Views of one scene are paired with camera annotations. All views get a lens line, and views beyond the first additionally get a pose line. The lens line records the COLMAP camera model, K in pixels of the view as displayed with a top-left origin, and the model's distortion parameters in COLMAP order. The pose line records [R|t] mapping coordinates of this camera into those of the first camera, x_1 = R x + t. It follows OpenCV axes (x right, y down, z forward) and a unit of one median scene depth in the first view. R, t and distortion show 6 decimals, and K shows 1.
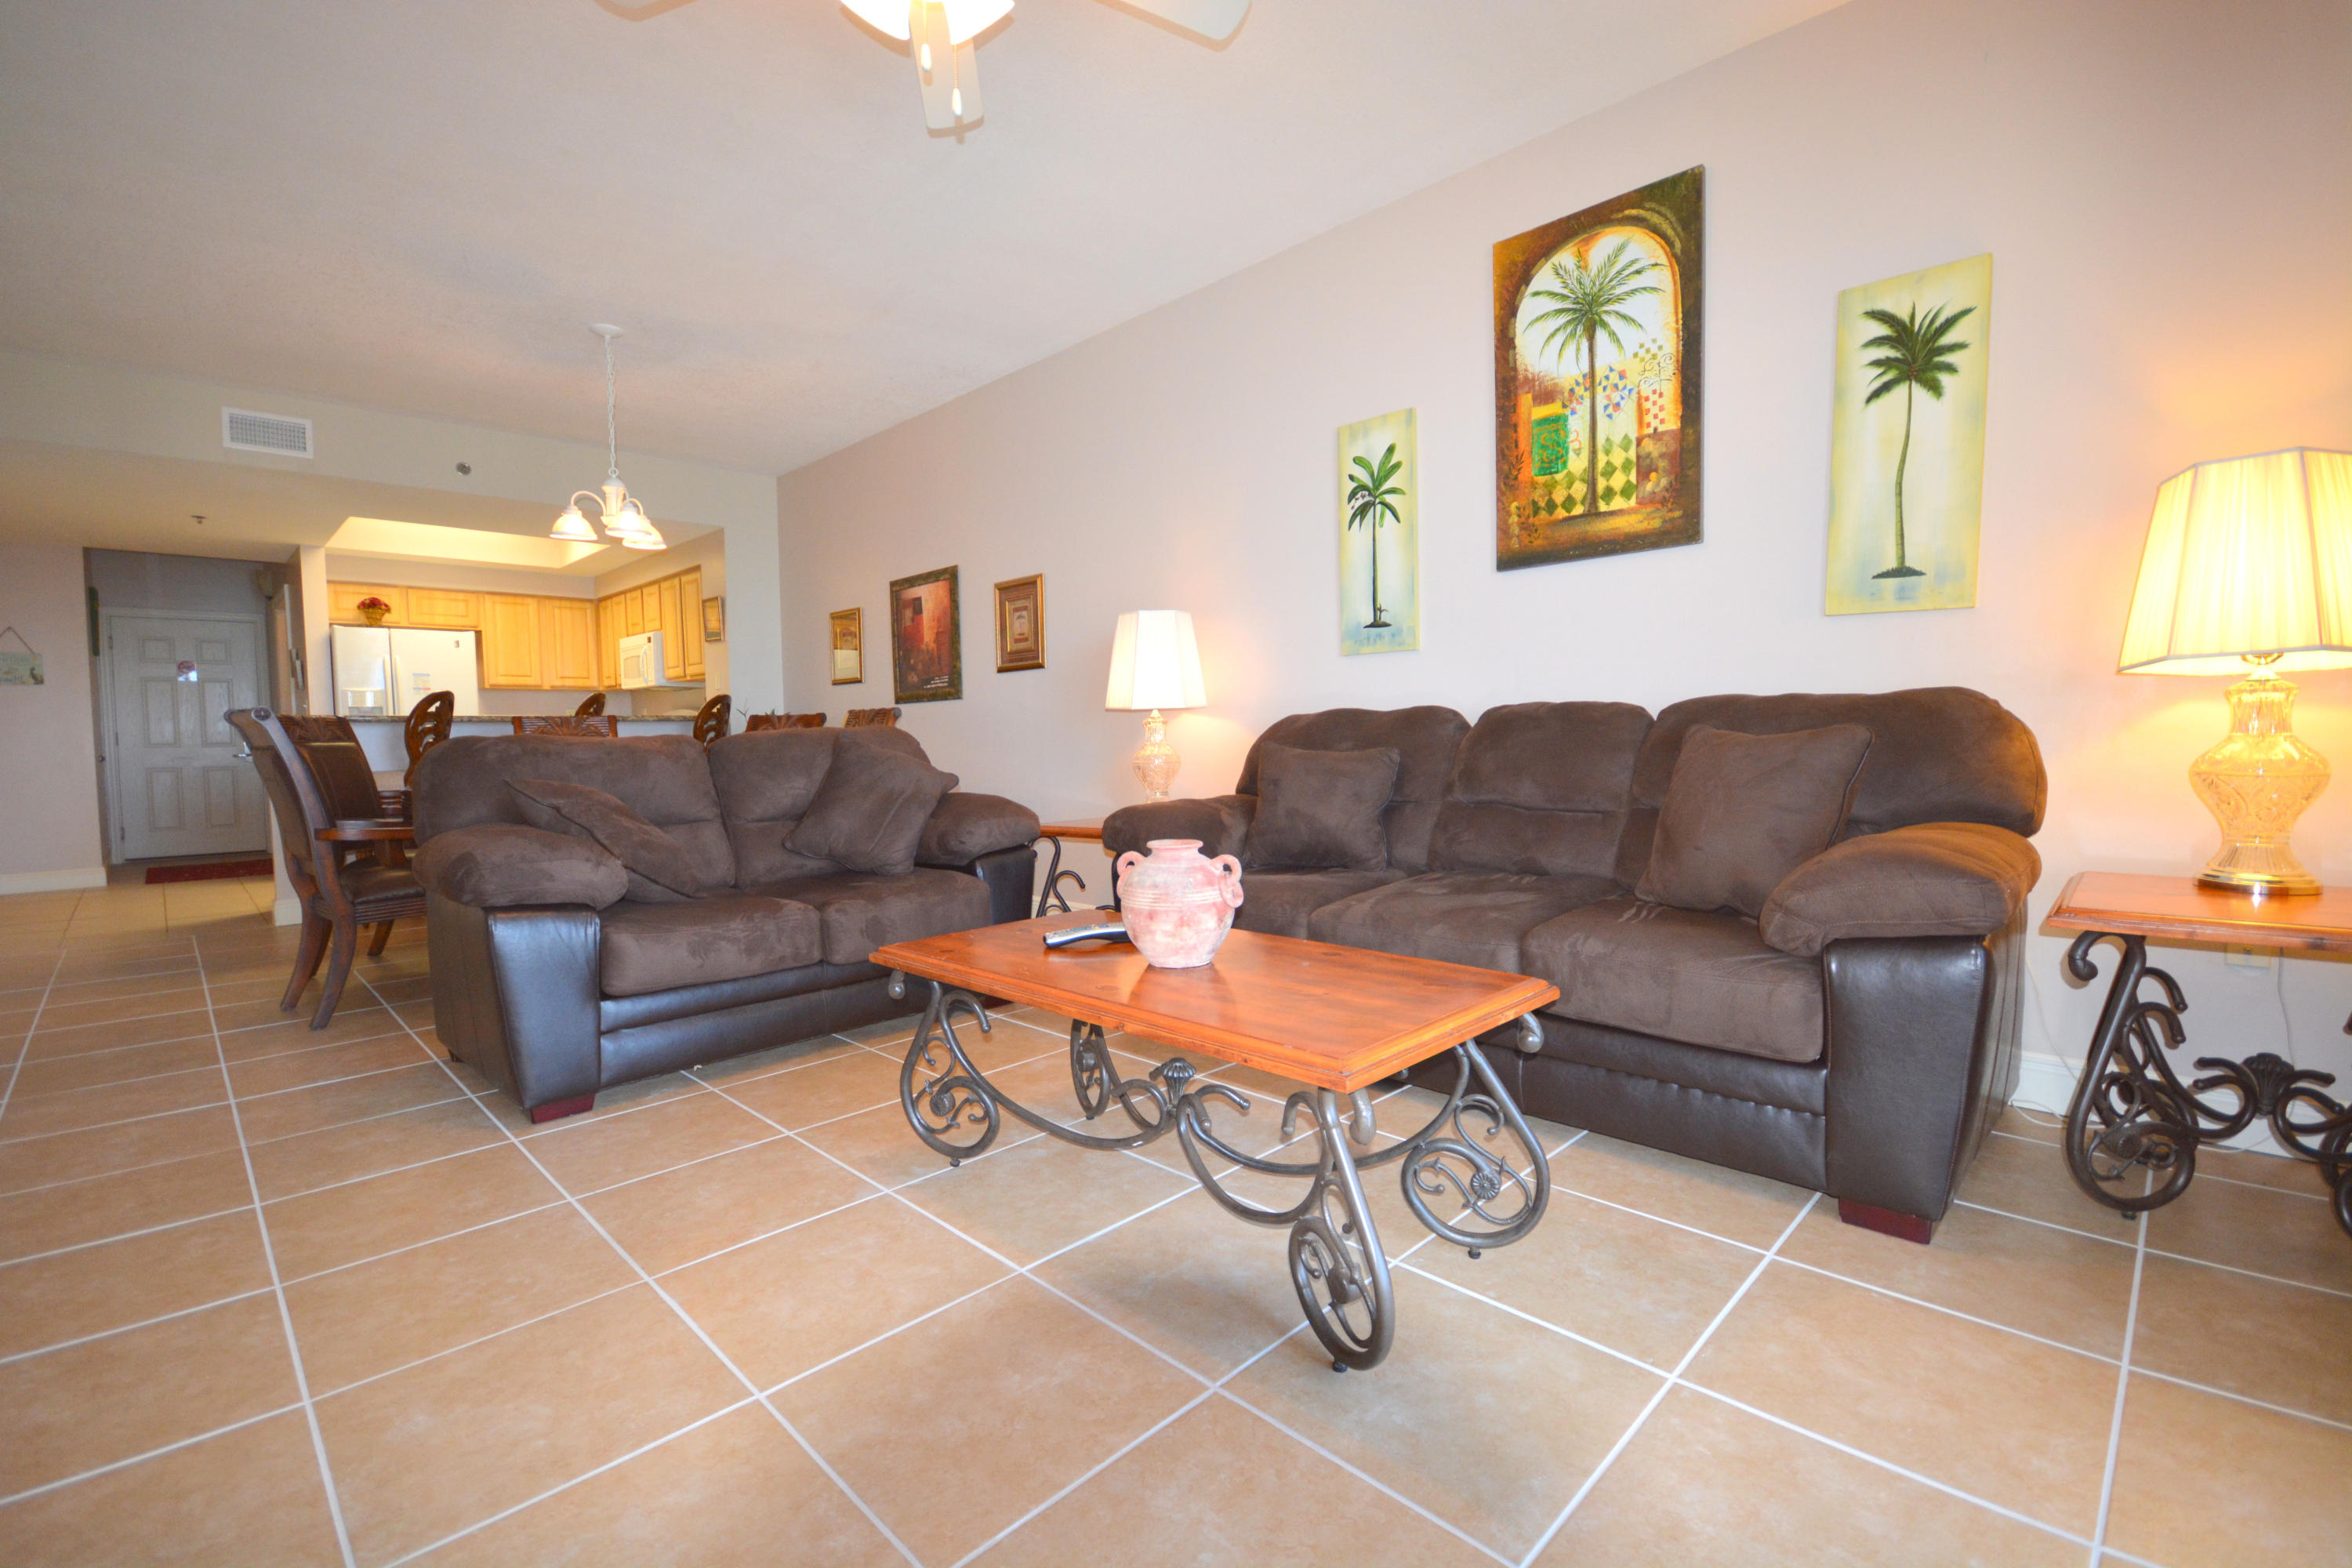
lens RADIAL K [[1039.4, 0, 1174.9], [0, 1039.4, 784.5], [0, 0, 1]] dist [0.012695, -0.012139]
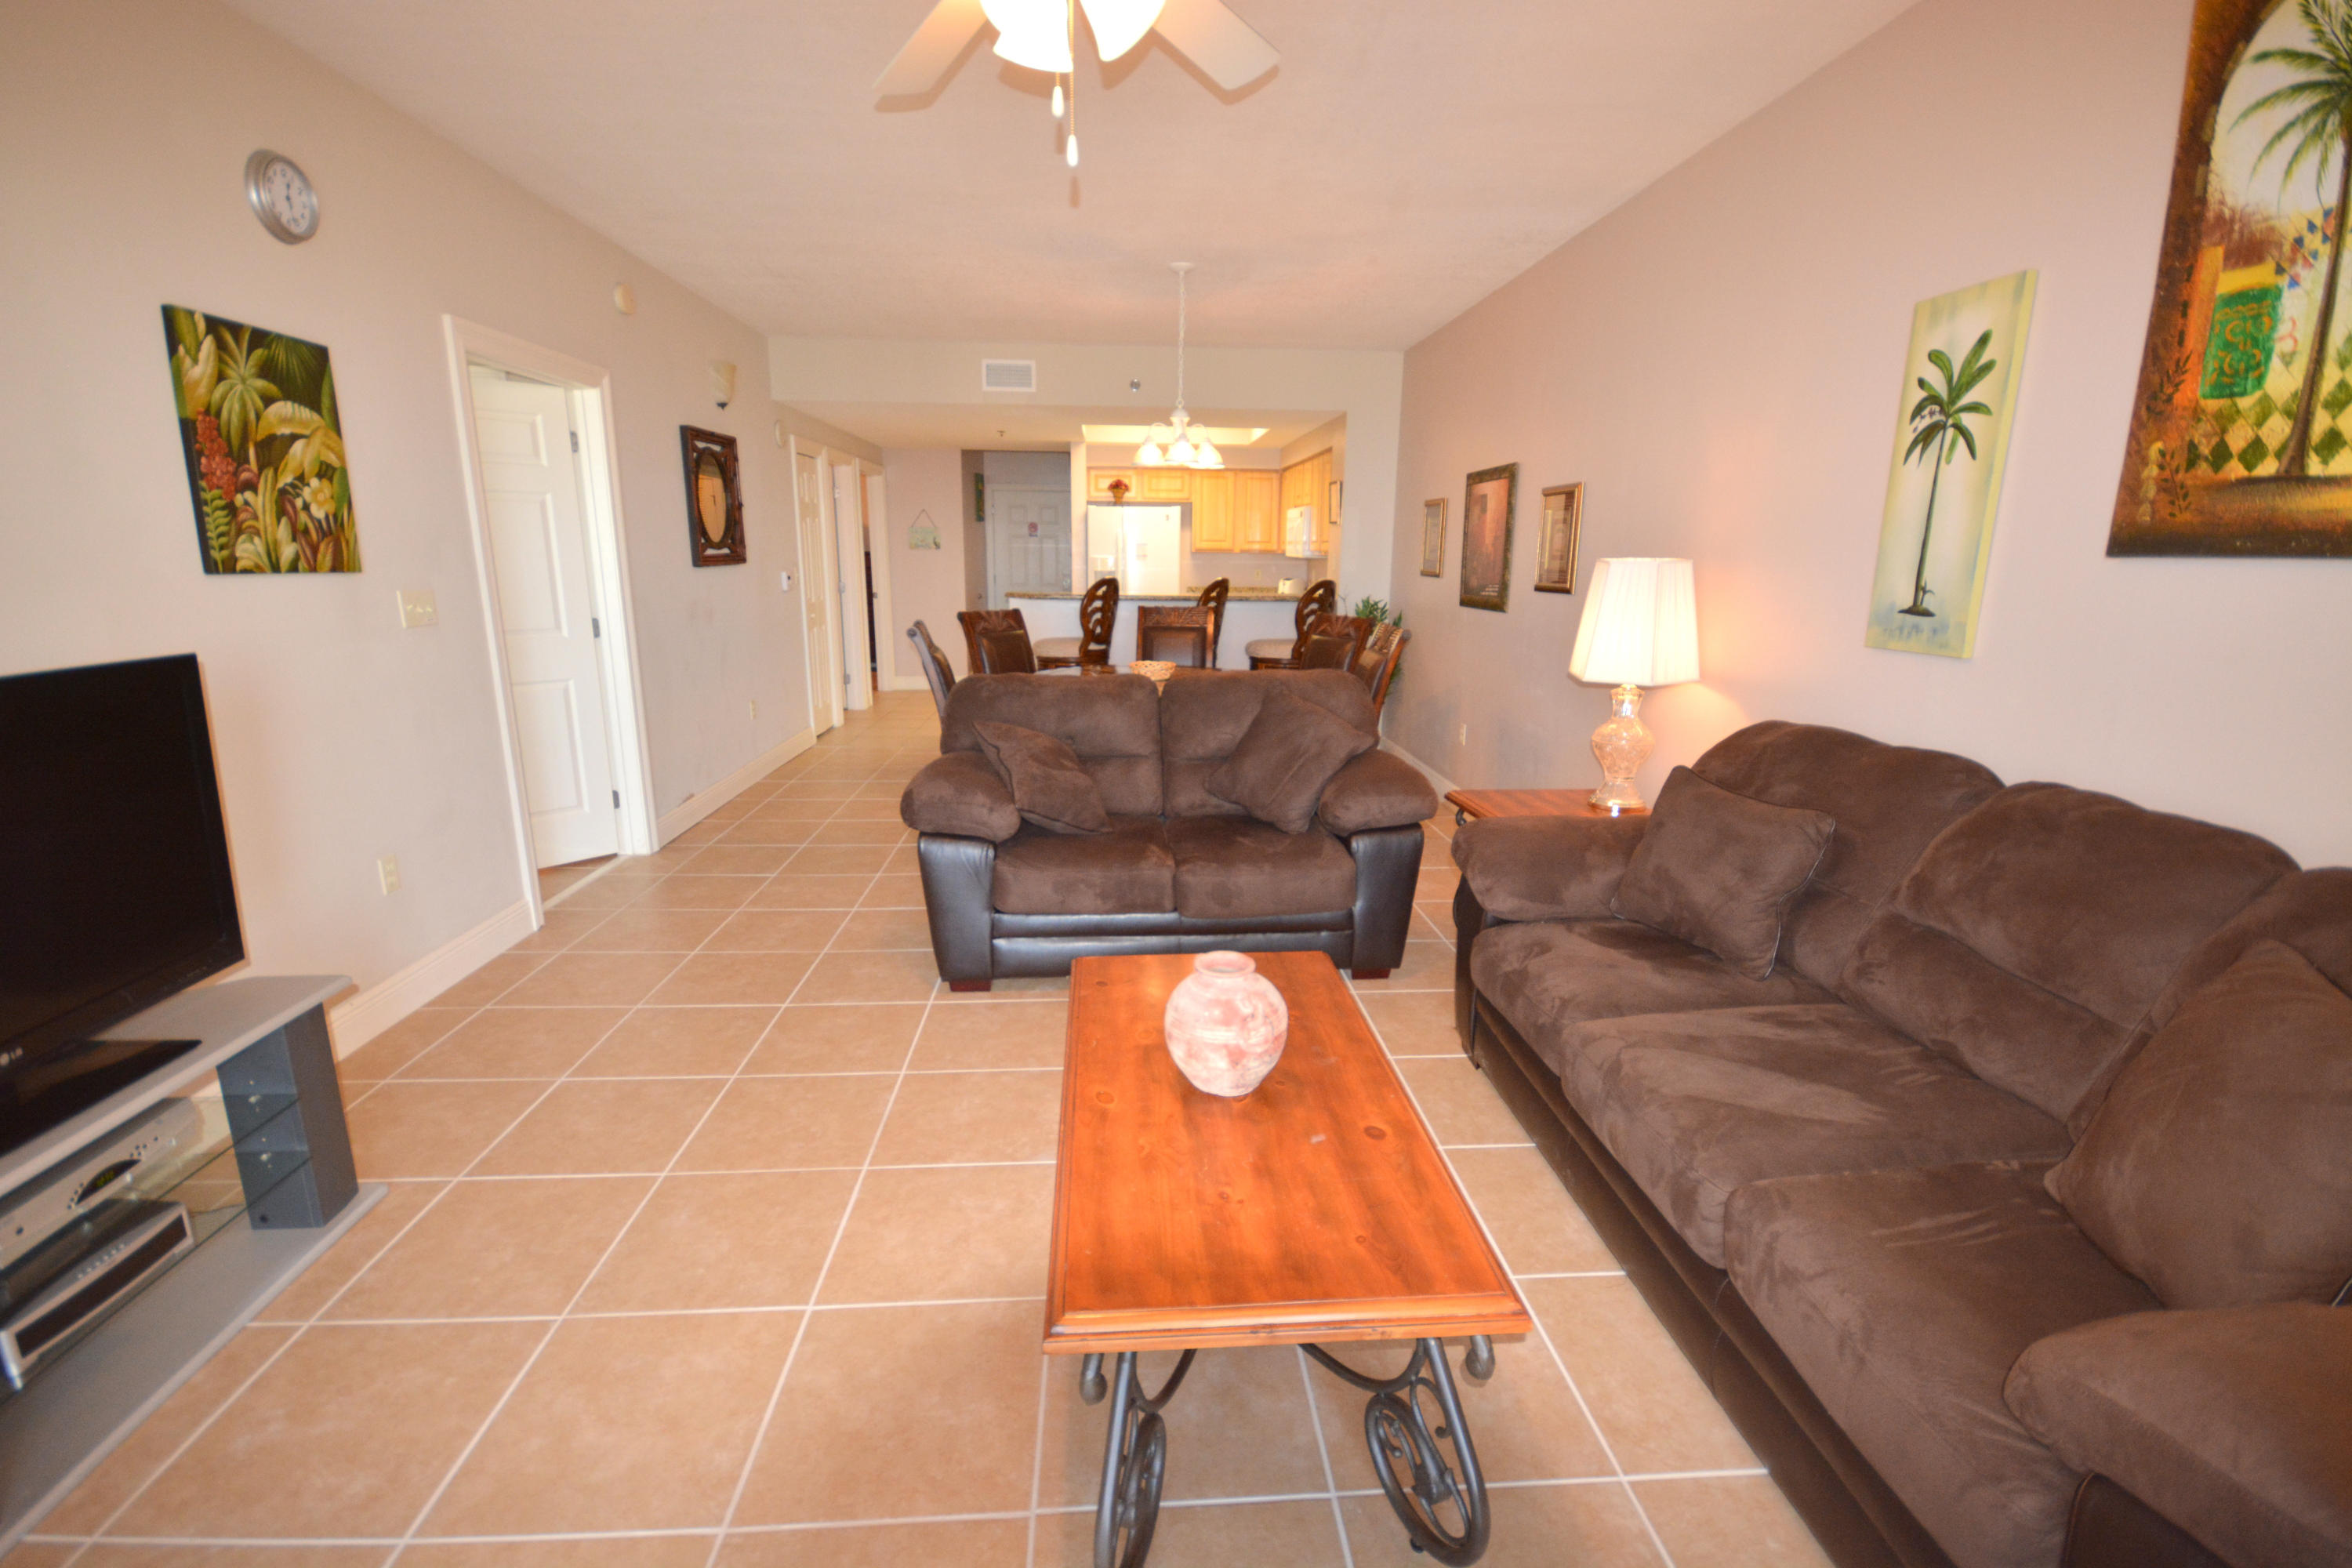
lens RADIAL K [[1039.4, 0, 1168.8], [0, 1039.4, 784.4], [0, 0, 1]] dist [0.012695, -0.012139]
pose [[0.746987, 0.171698, -0.642286, 0.341444], [-0.053624, 0.978489, 0.199208, -0.181195], [0.662673, -0.114364, 0.740125, 0.188626]]
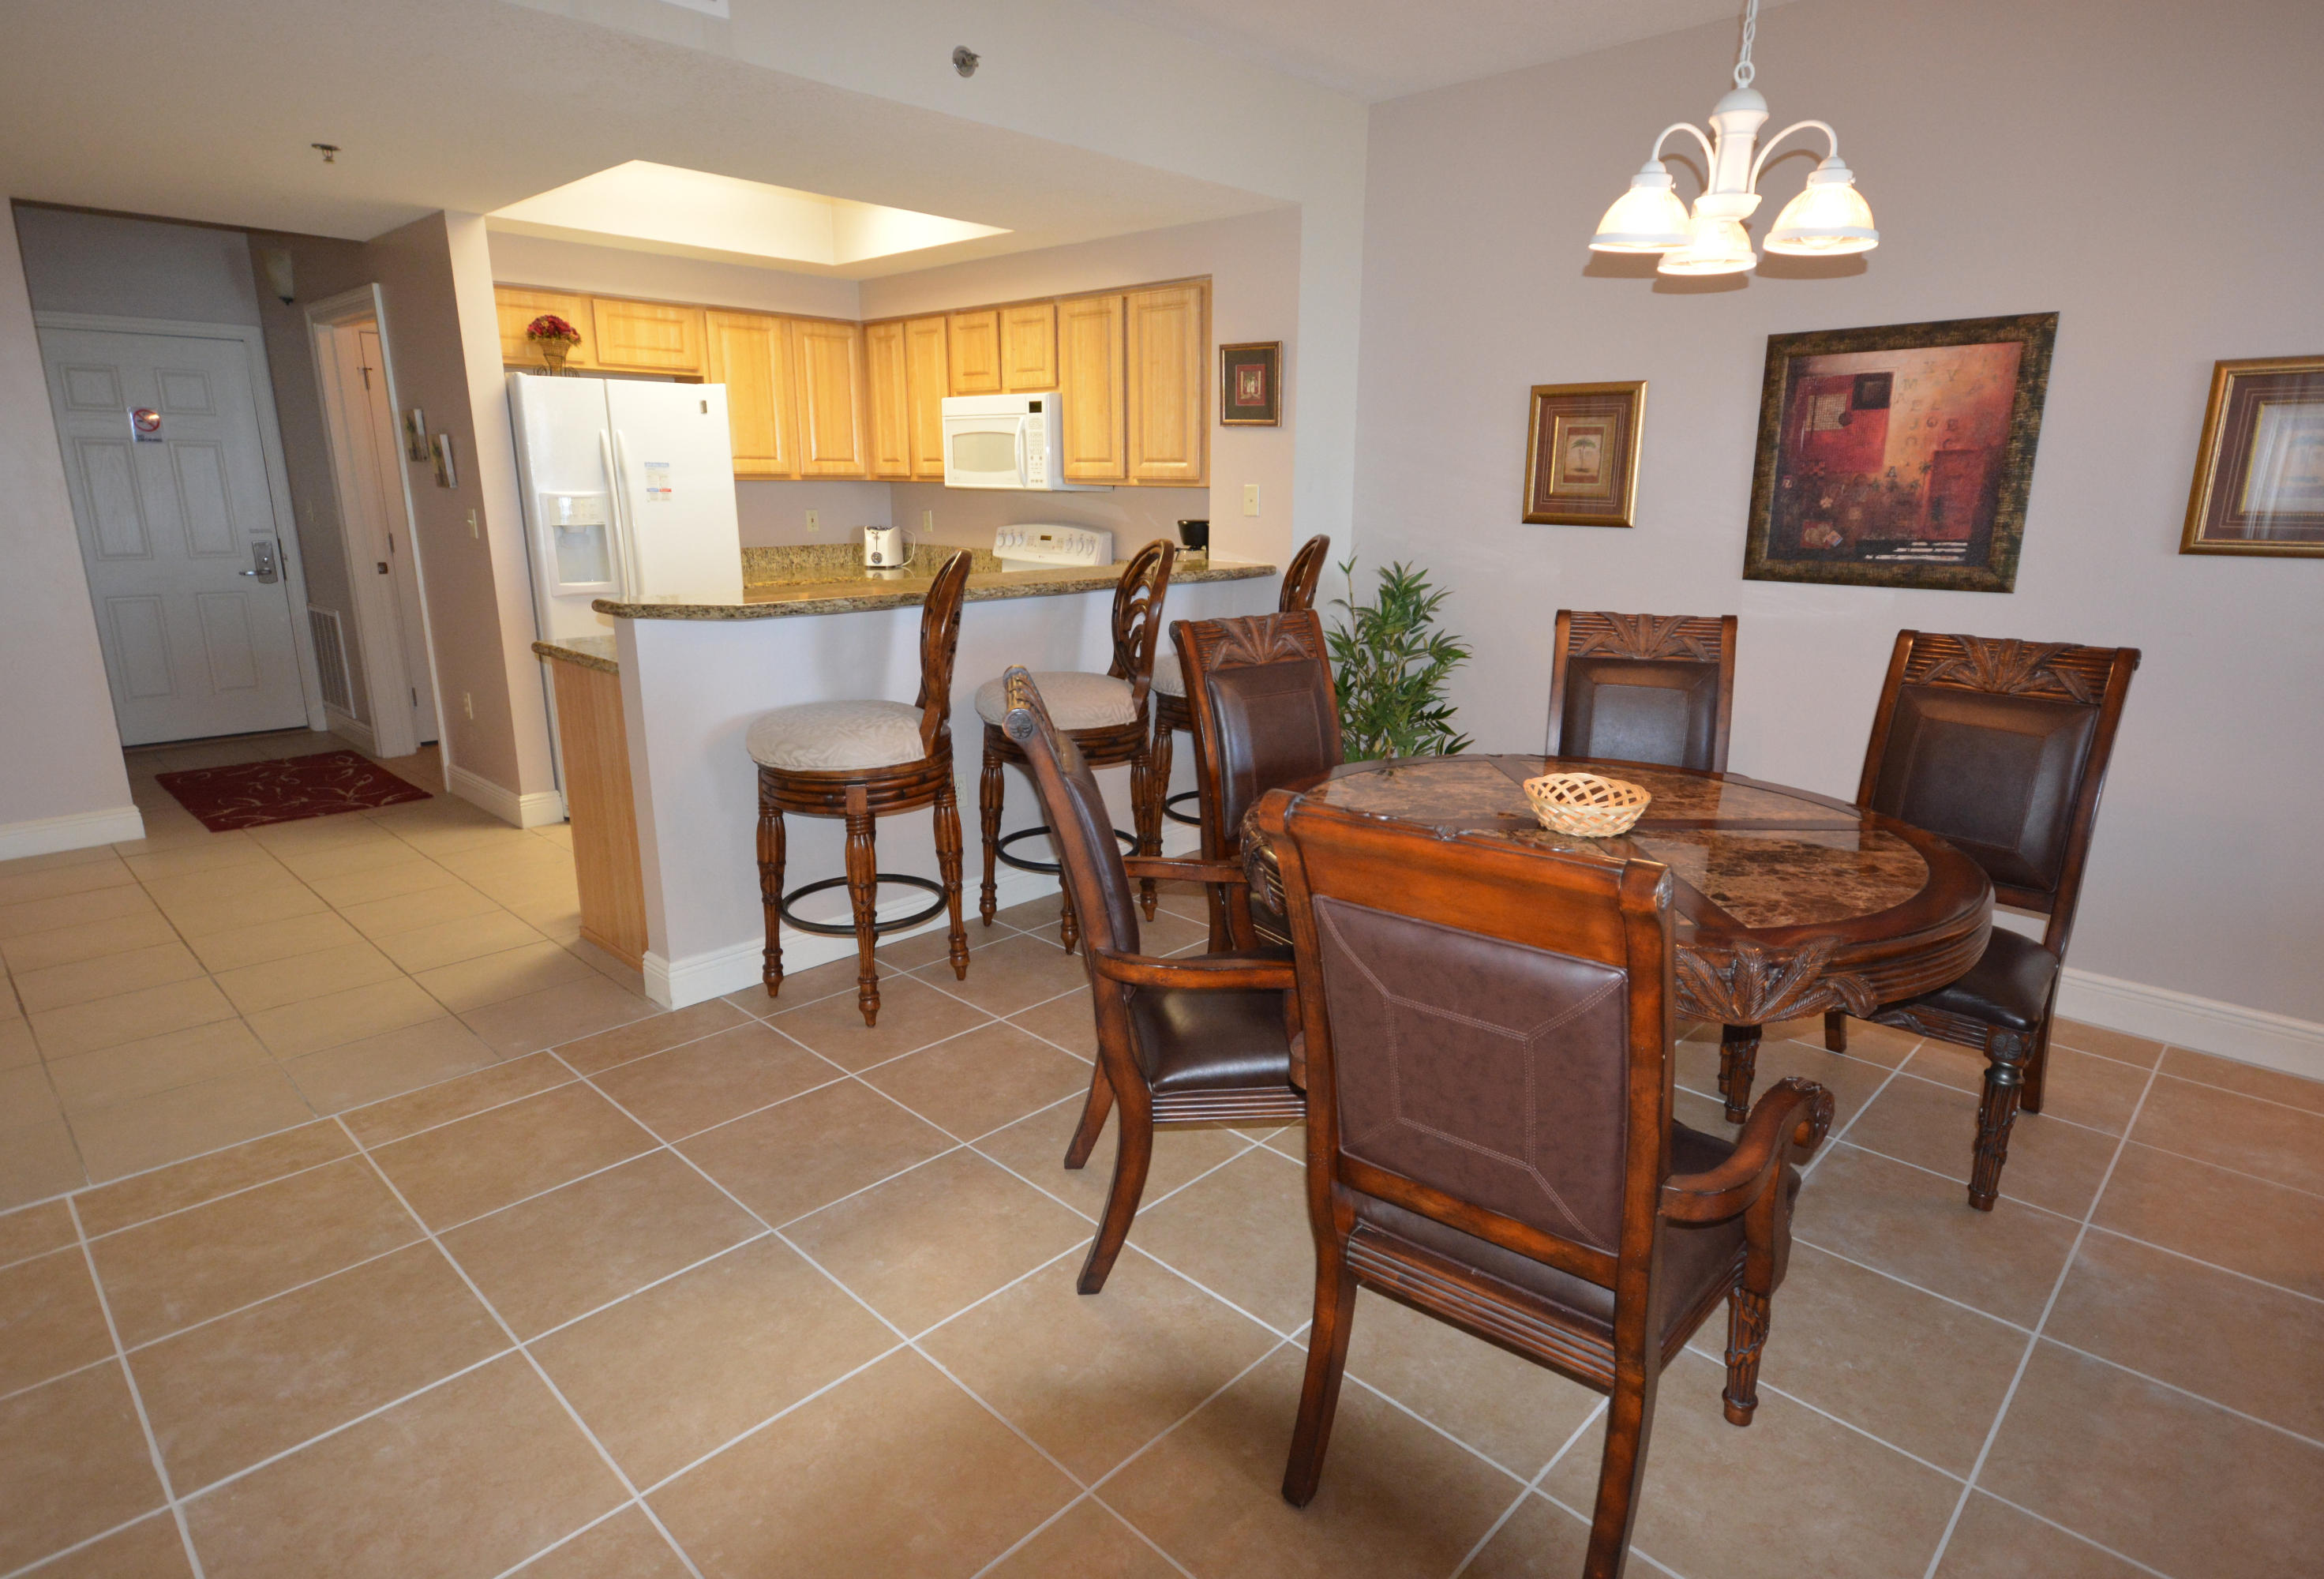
lens RADIAL K [[1251.6, 0, 1164.9], [0, 1251.6, 786.2], [0, 0, 1]] dist [0.009368, 0.001041]
pose [[0.999332, 0.017352, 0.032163, -1.134095], [-0.023366, 0.980073, 0.197257, -0.181973], [-0.028100, -0.197877, 0.979824, 0.714431]]
